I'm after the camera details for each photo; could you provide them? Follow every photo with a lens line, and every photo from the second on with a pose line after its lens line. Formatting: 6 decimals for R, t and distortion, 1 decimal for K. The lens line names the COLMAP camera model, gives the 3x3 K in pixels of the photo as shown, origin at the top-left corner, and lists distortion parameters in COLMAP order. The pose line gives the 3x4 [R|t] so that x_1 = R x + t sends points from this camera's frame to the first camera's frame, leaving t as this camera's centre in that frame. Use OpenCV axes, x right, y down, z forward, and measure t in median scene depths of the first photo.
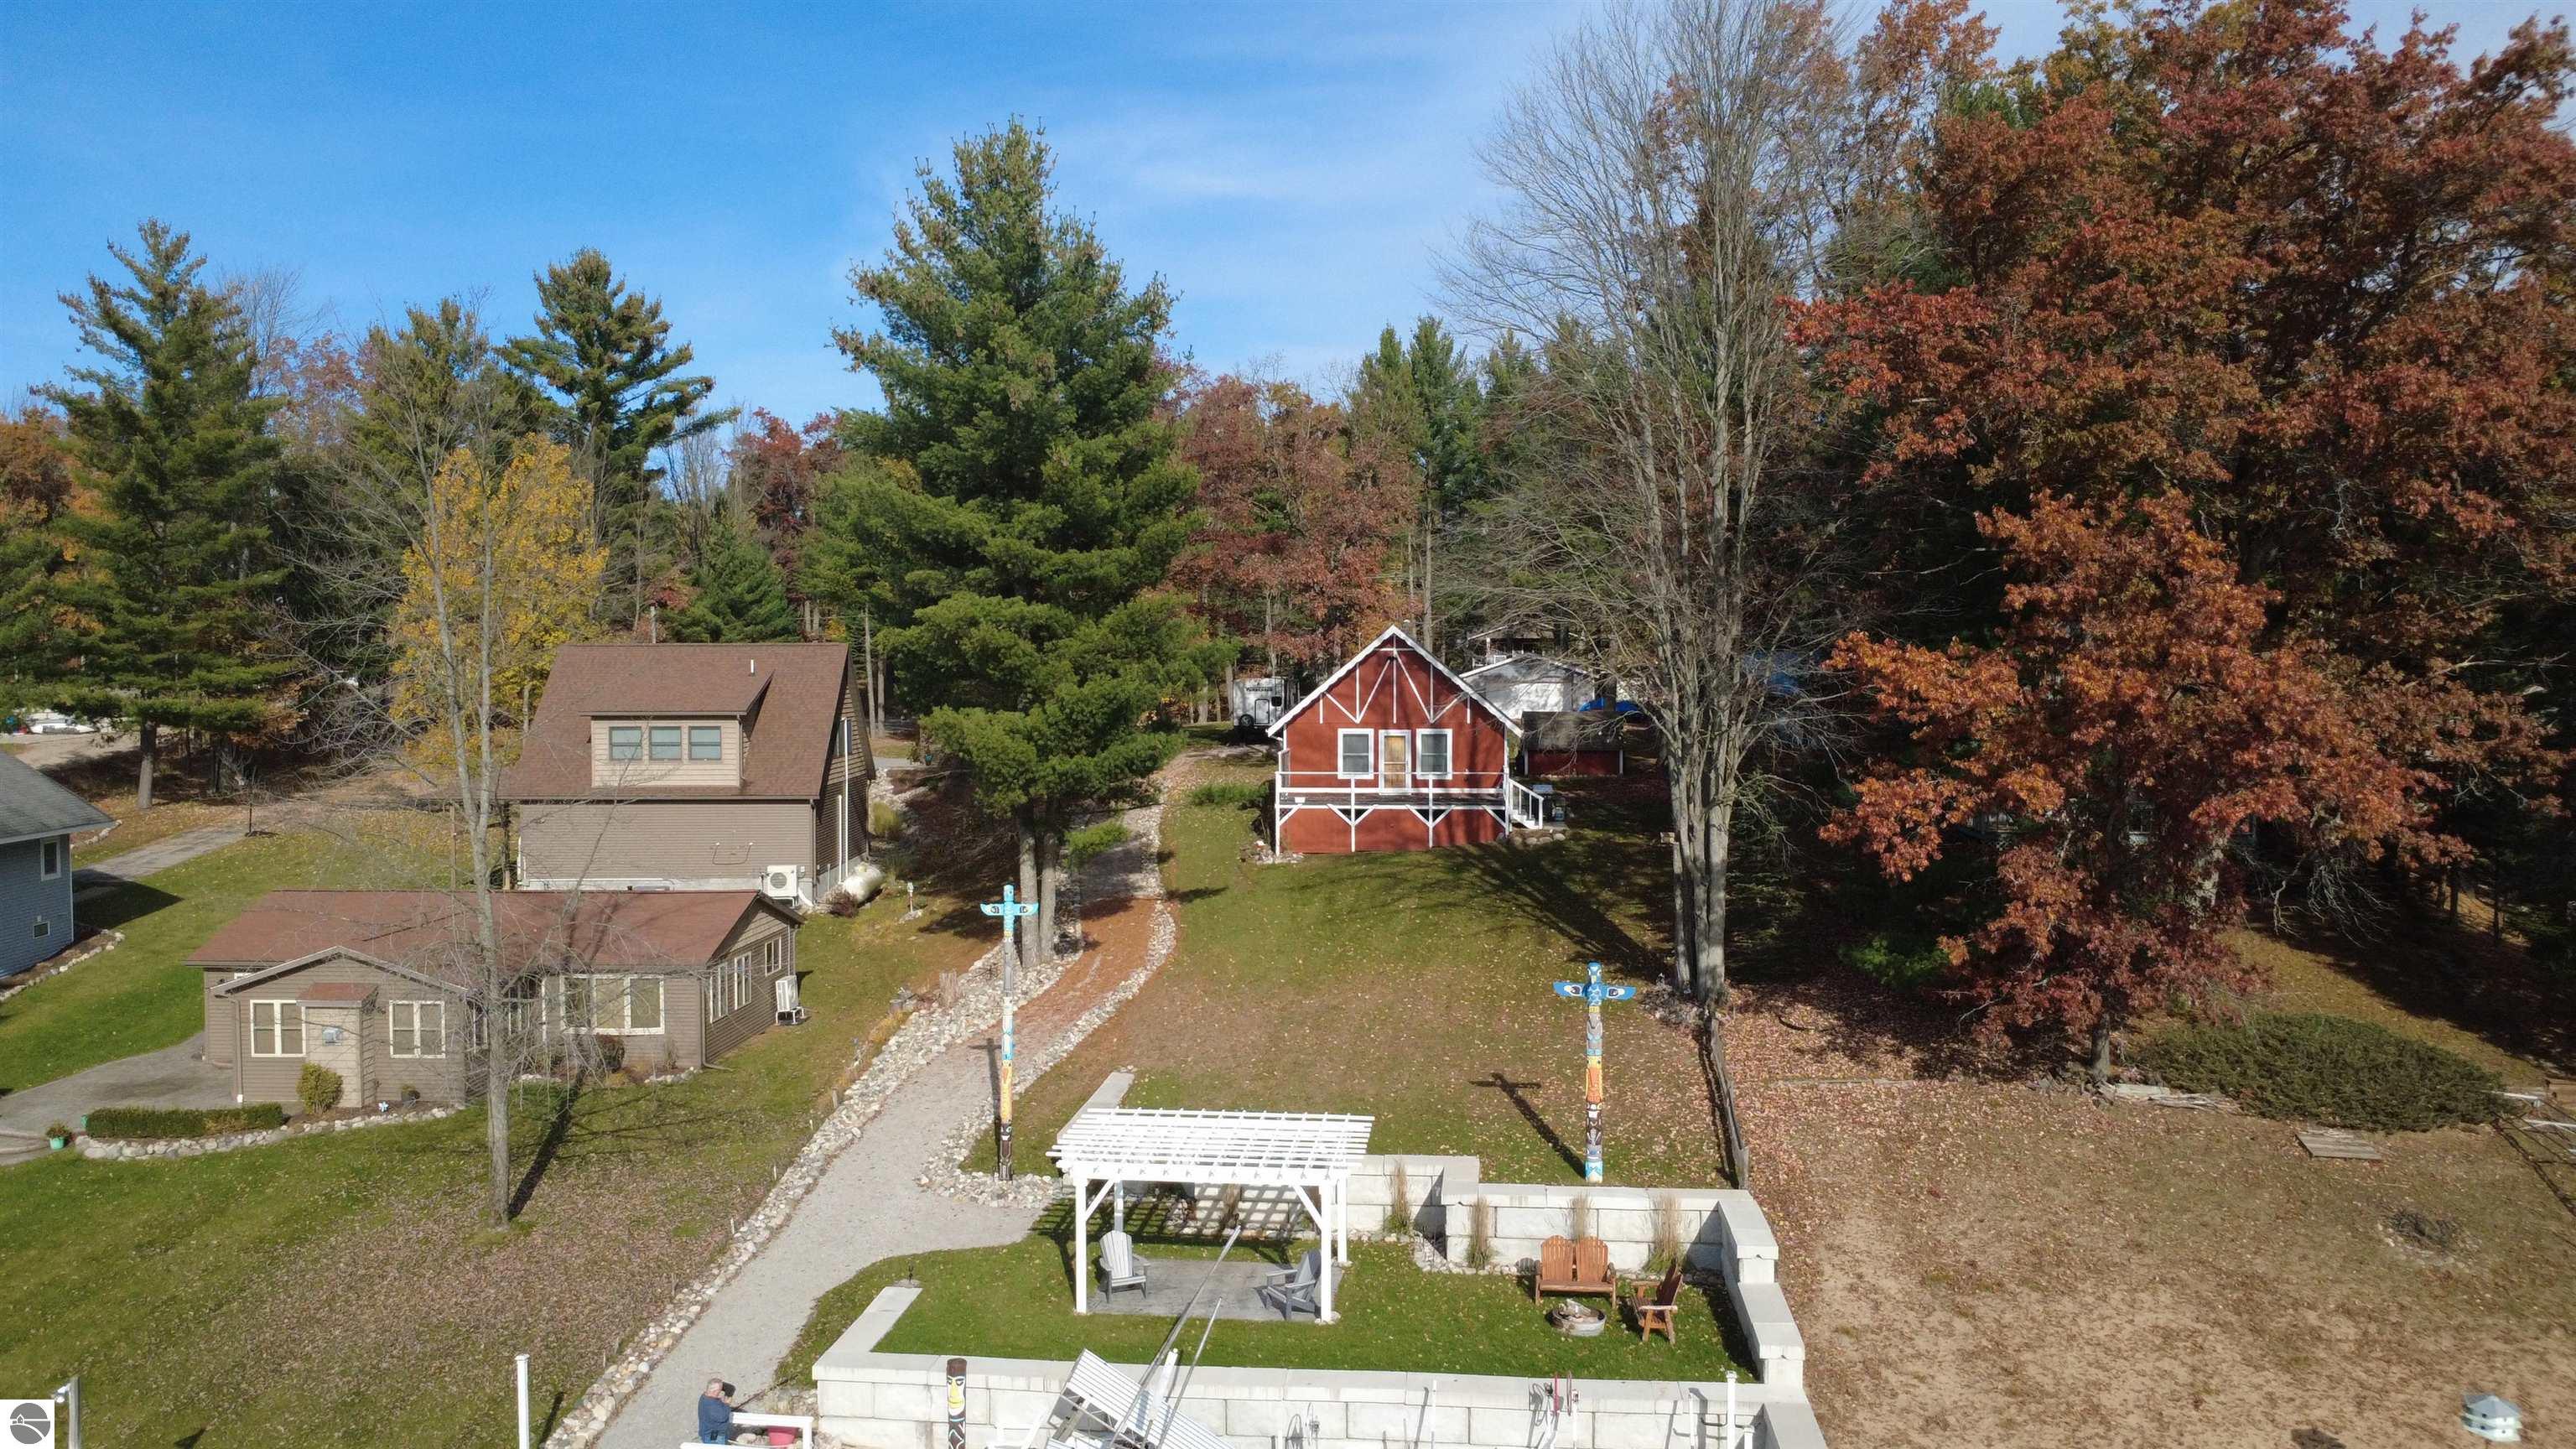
lens RADIAL K [[1875.4, 0, 1288.0], [0, 1875.4, 724.5], [0, 0, 1]] dist [-0.000688, 0.002287]
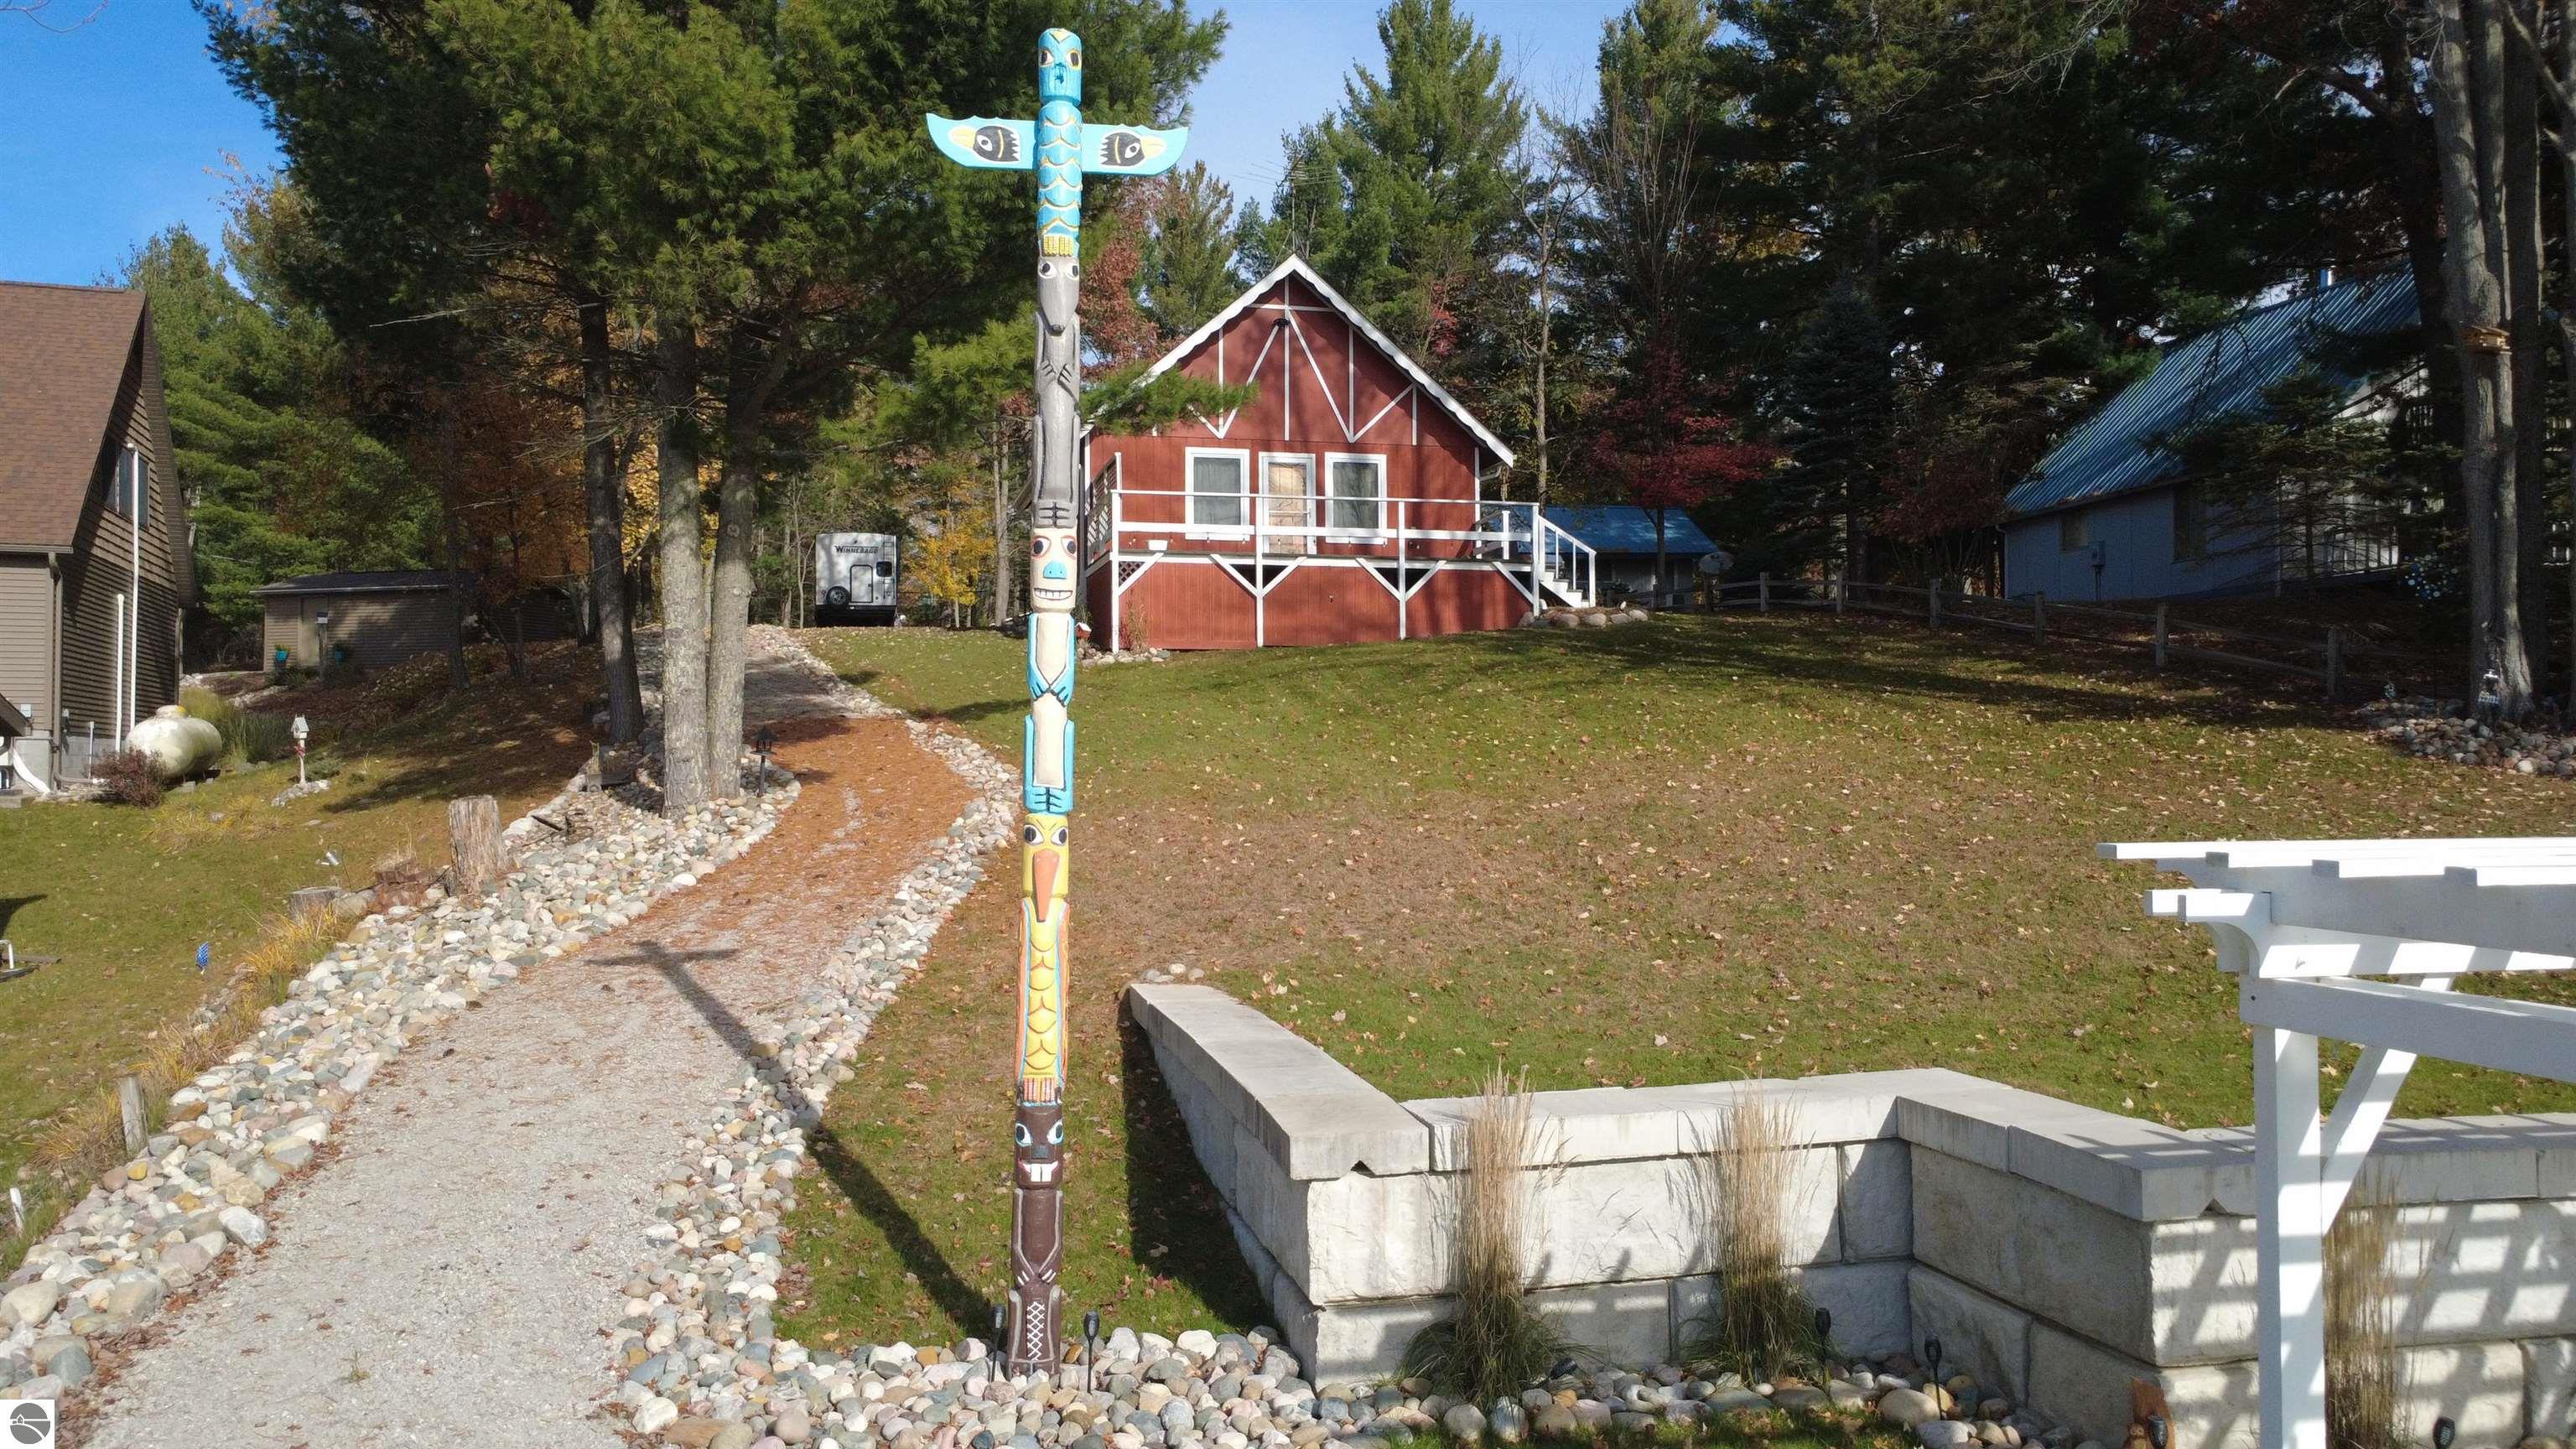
lens RADIAL K [[1875.4, 0, 1288.0], [0, 1875.4, 724.5], [0, 0, 1]] dist [-0.000688, 0.002287]
pose [[0.945368, 0.005054, 0.325965, -0.181841], [0.013424, 0.998428, -0.054411, 0.168101], [-0.325728, 0.055814, 0.943815, 0.726892]]
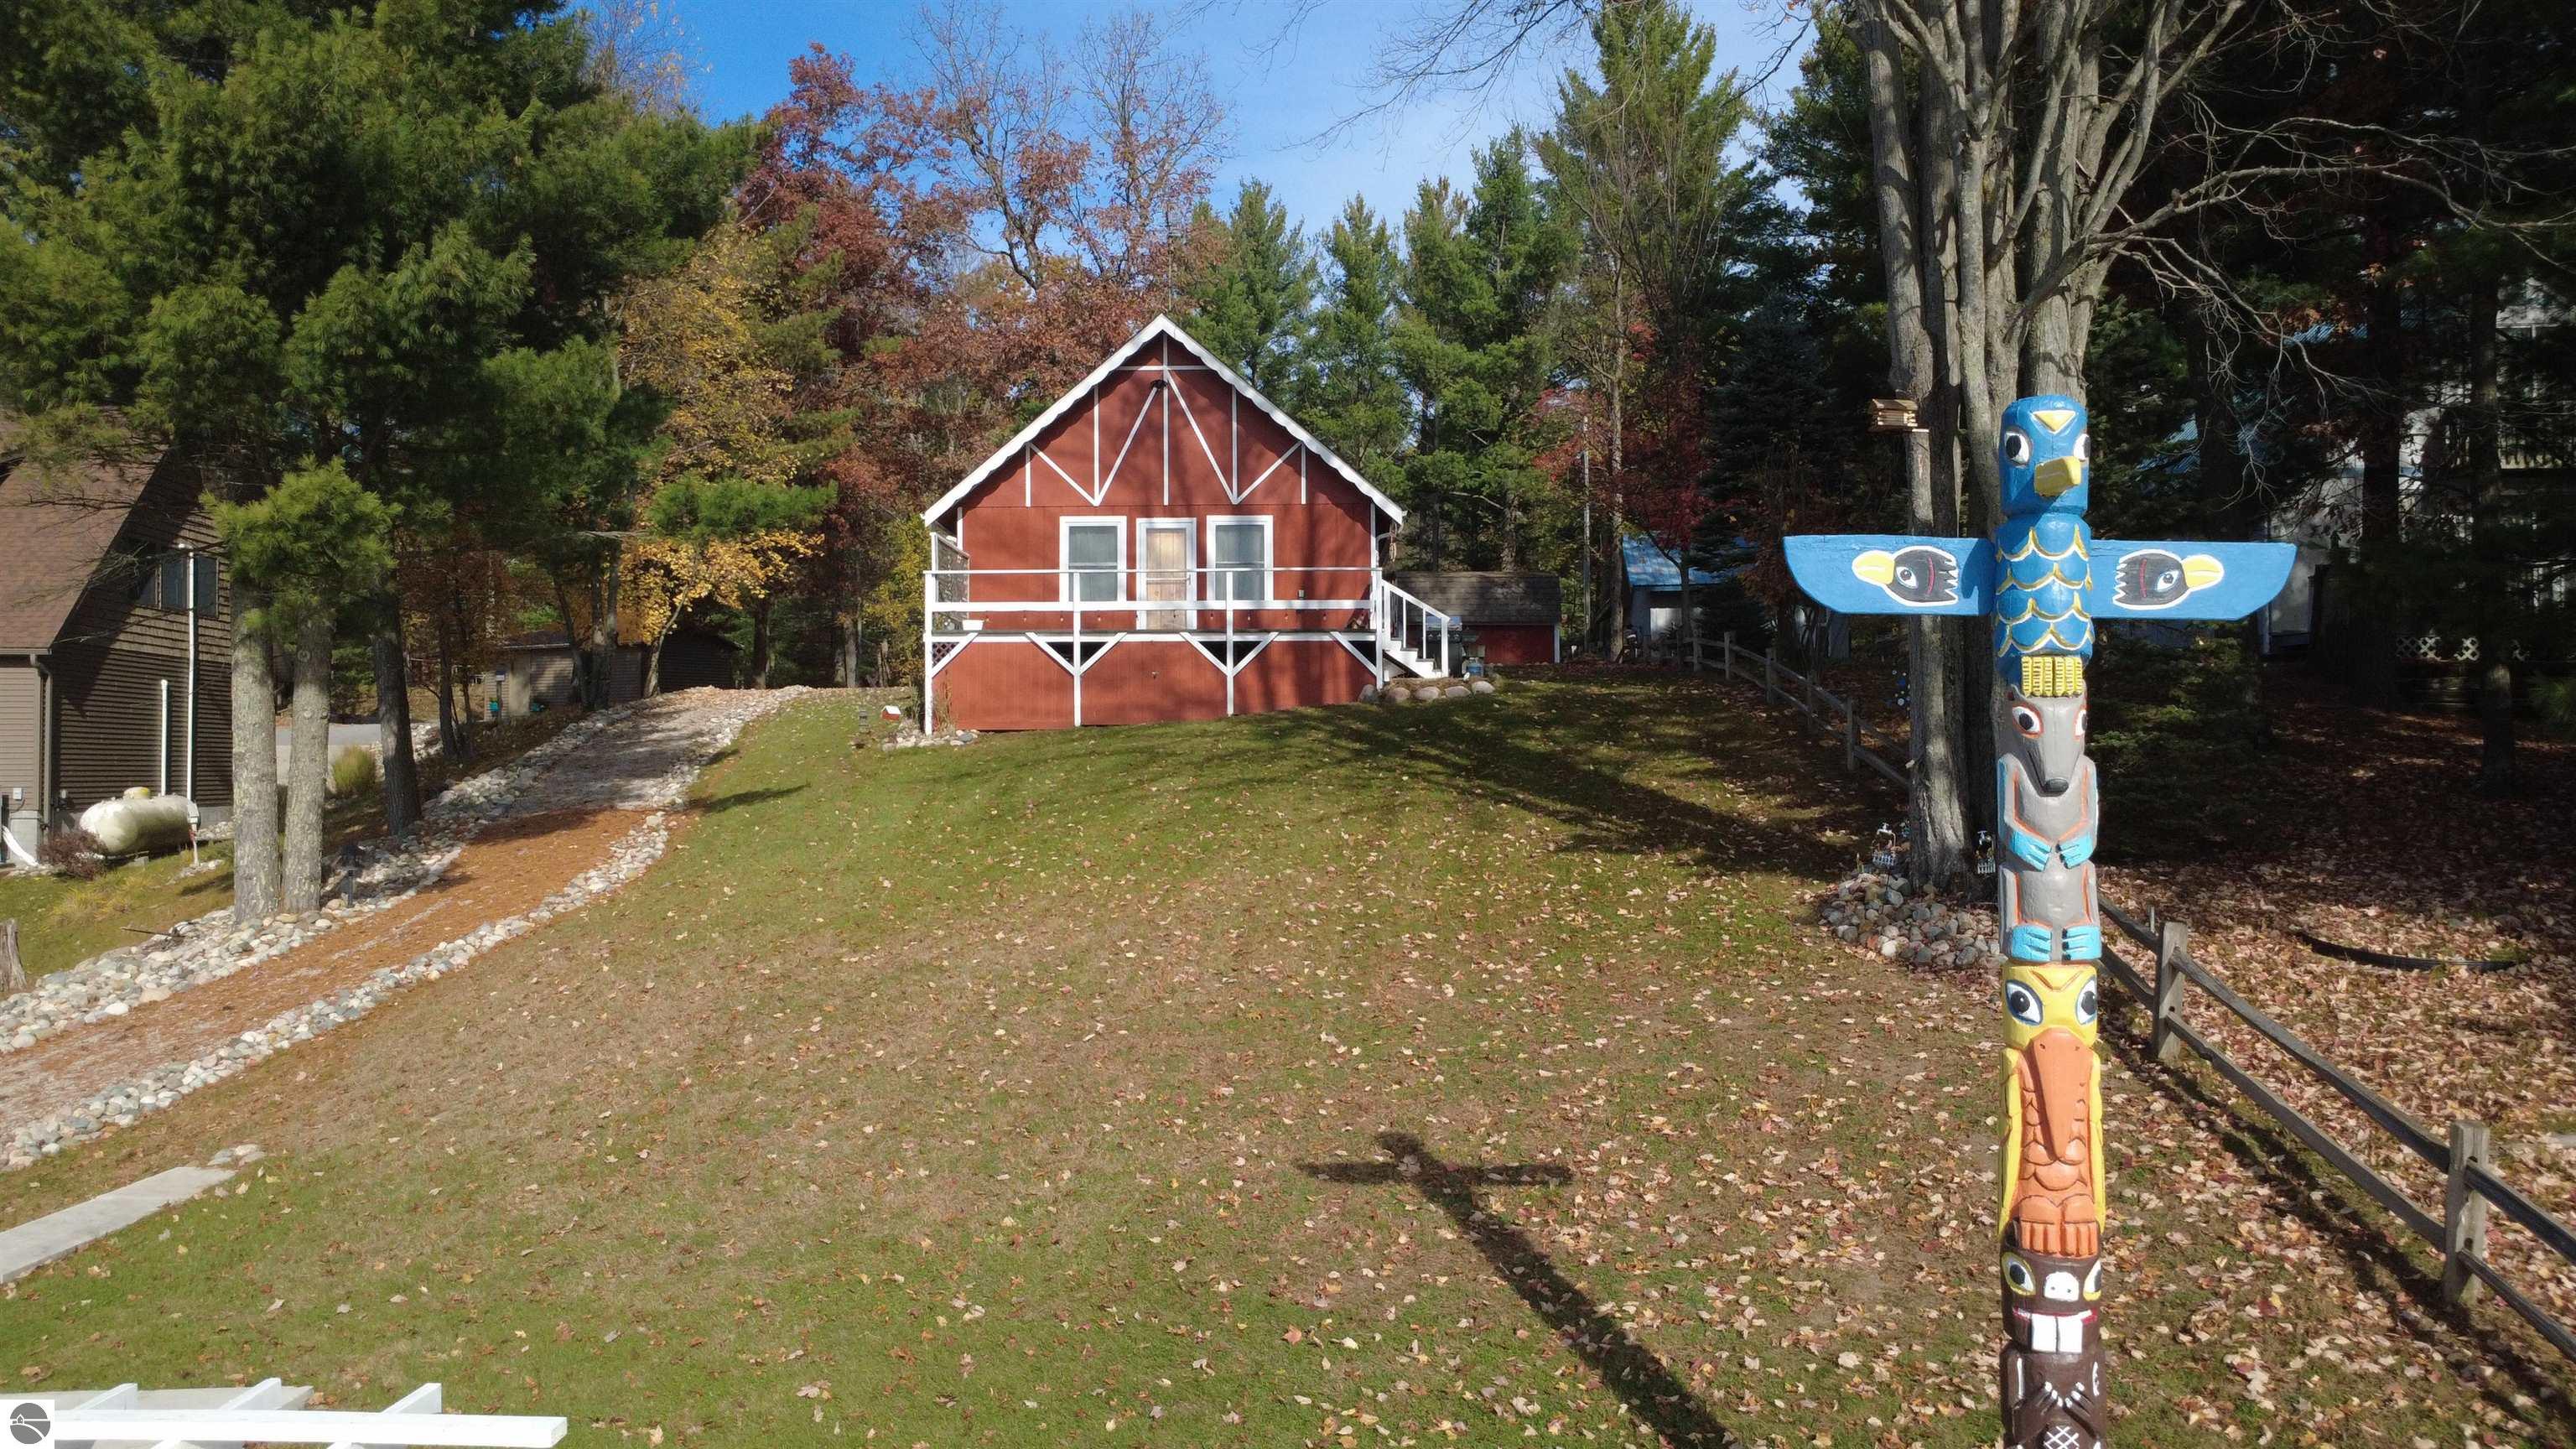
lens RADIAL K [[1875.4, 0, 1288.0], [0, 1875.4, 724.5], [0, 0, 1]] dist [-0.000688, 0.002287]
pose [[0.996511, -0.001142, 0.083453, 0.070198], [0.005866, 0.998392, -0.056386, 0.137392], [-0.083254, 0.056679, 0.994915, 0.703604]]
